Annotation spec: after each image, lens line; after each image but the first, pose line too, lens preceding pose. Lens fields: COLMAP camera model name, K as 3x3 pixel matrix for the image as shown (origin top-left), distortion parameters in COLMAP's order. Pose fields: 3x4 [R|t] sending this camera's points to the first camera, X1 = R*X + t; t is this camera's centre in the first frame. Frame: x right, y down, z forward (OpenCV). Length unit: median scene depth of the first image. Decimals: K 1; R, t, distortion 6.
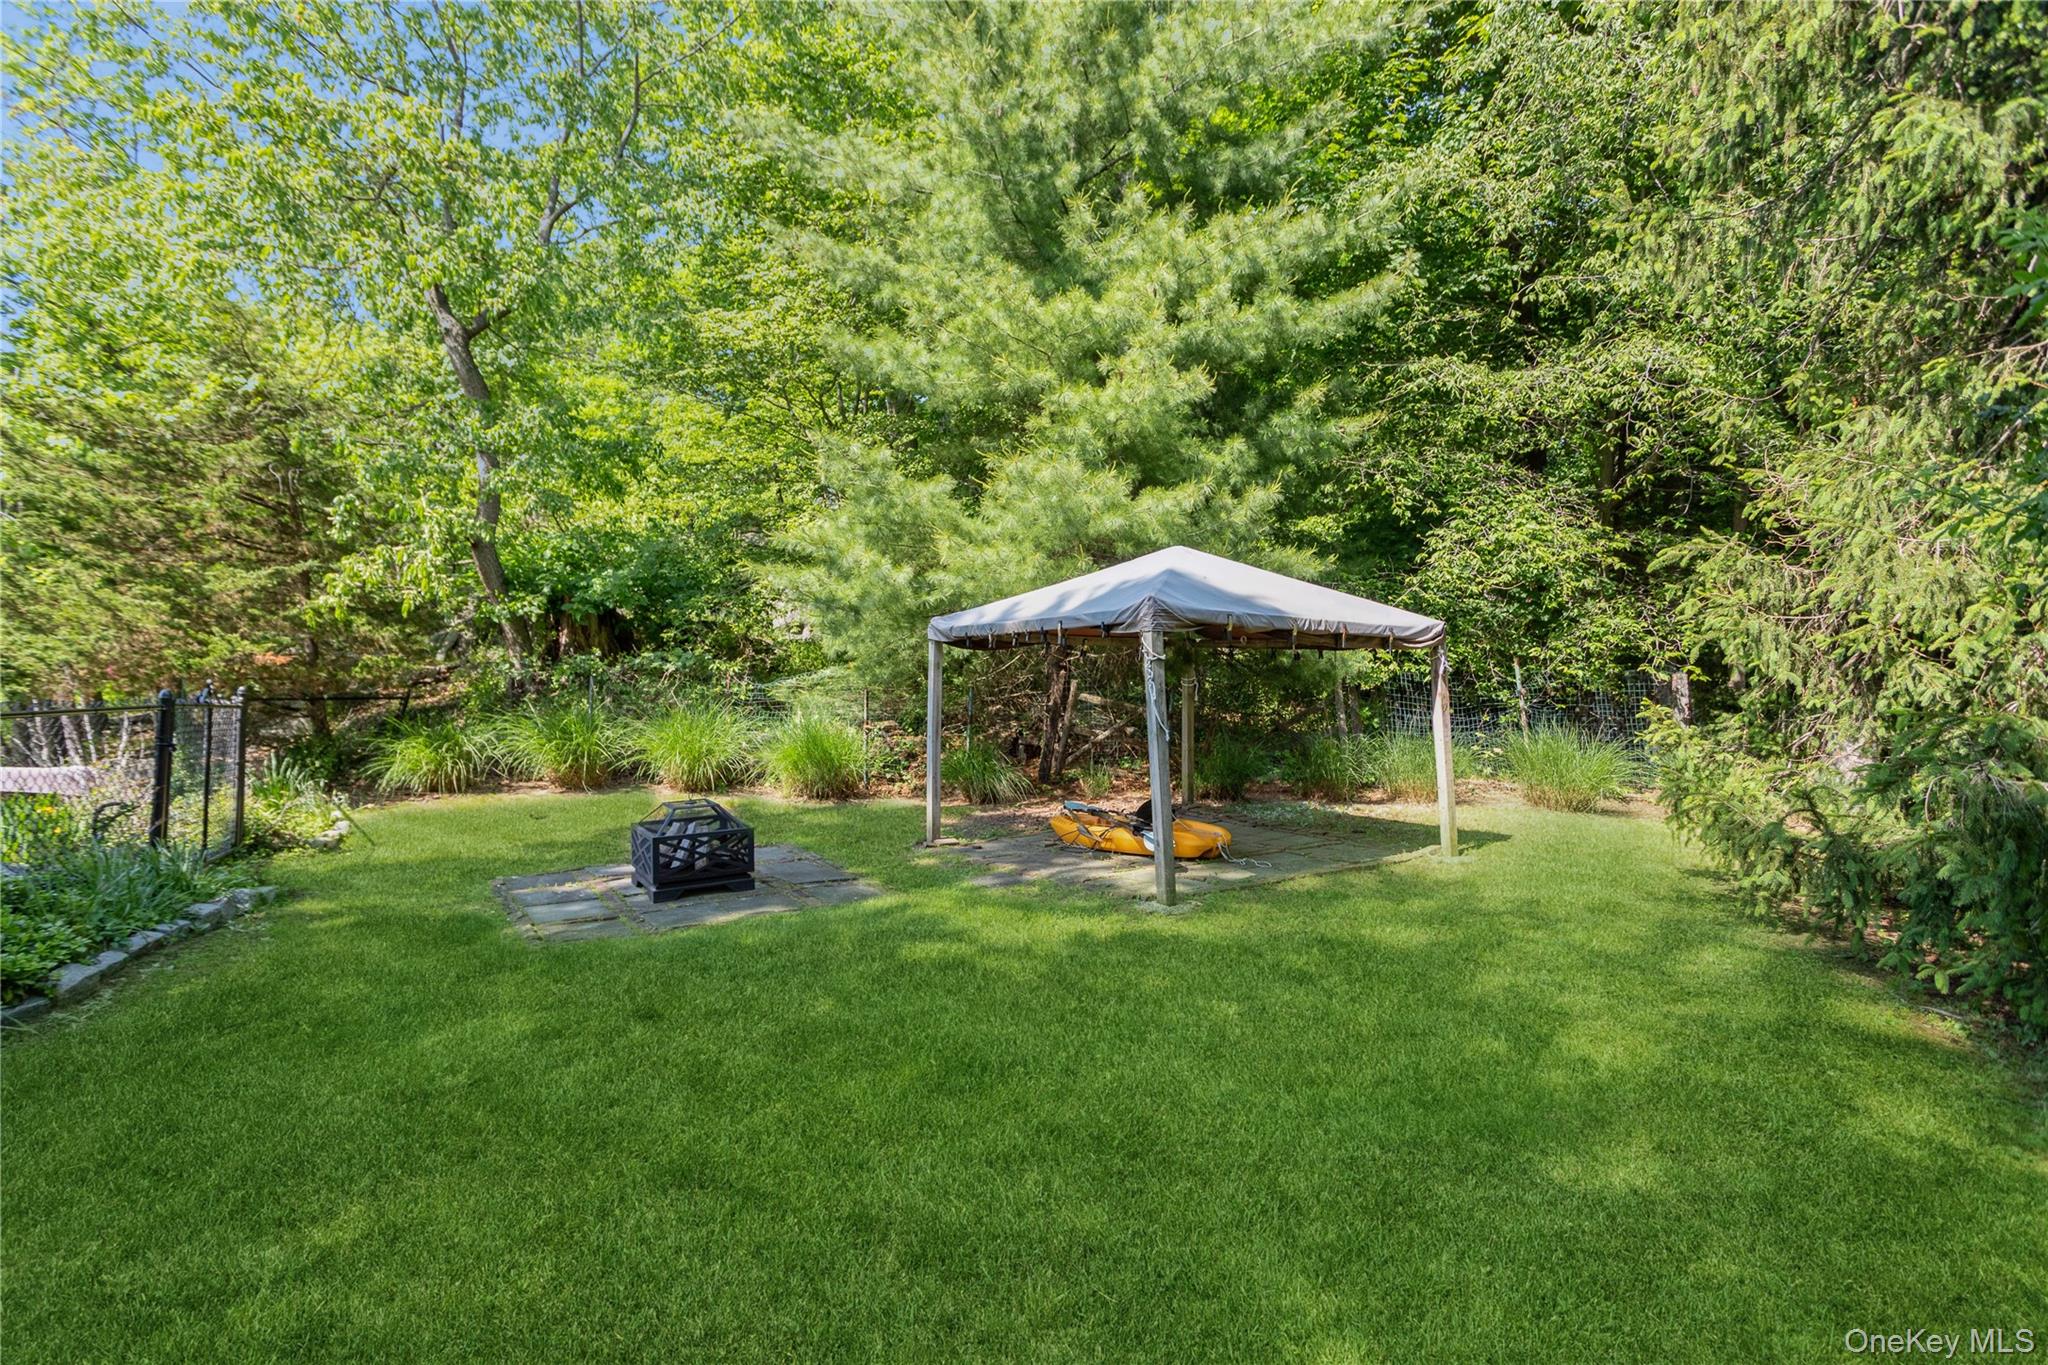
lens RADIAL K [[970.2, 0, 1024.0], [0, 970.2, 682.5], [0, 0, 1]] dist [-0.000619, -0.000284]
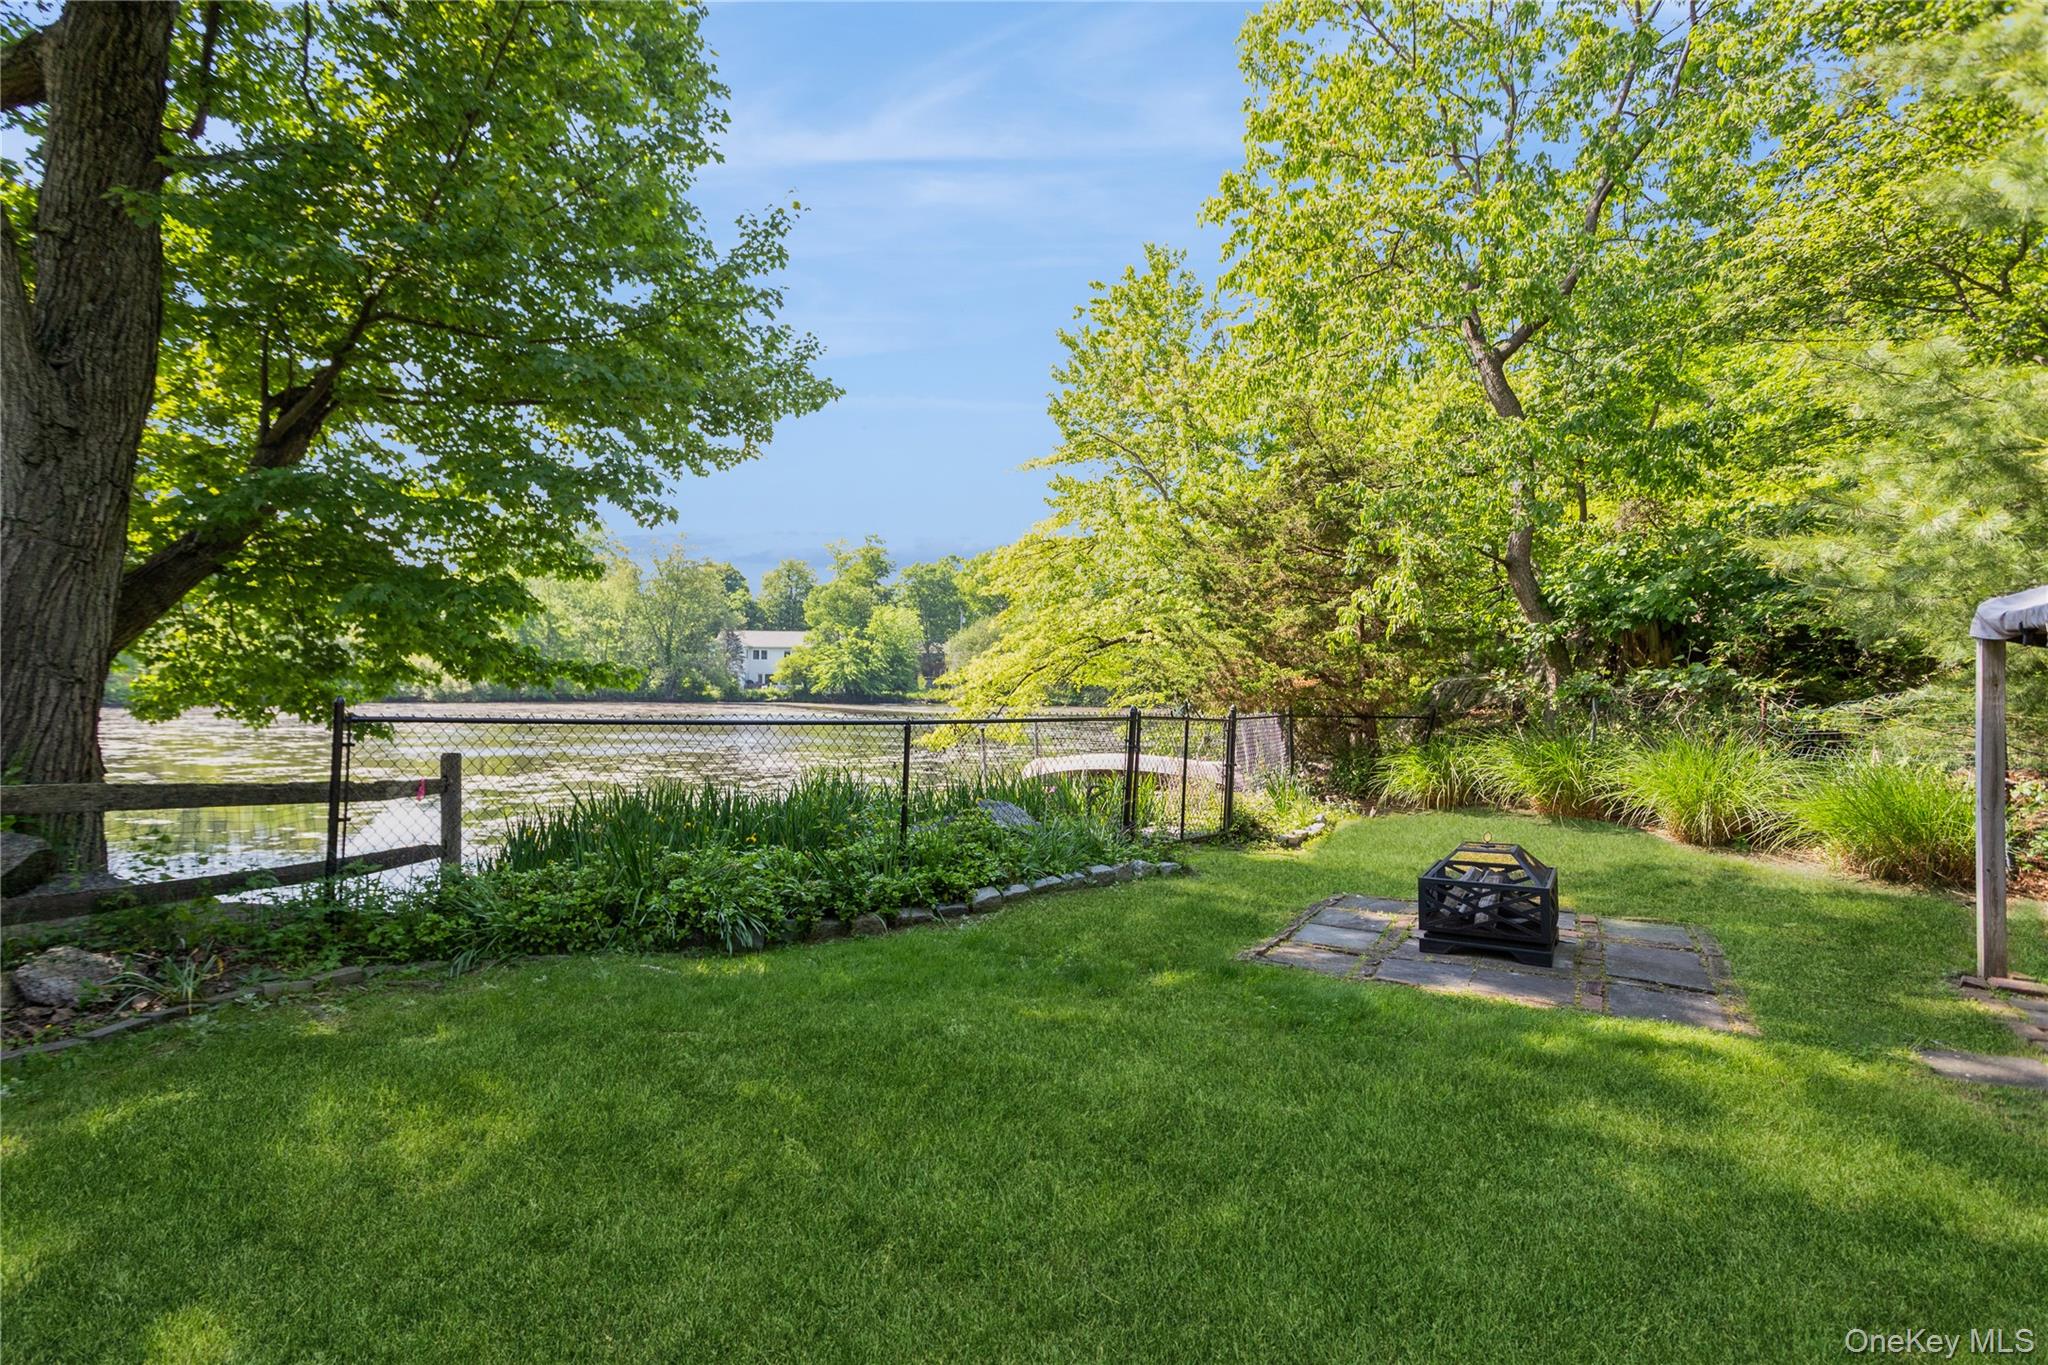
lens RADIAL K [[970.2, 0, 1024.0], [0, 970.2, 682.5], [0, 0, 1]] dist [-0.000619, -0.000284]
pose [[0.396850, -0.010869, -0.917819, 0.192381], [-0.008399, 0.999845, -0.015472, -0.002413], [0.917845, 0.013848, 0.396697, 0.196988]]
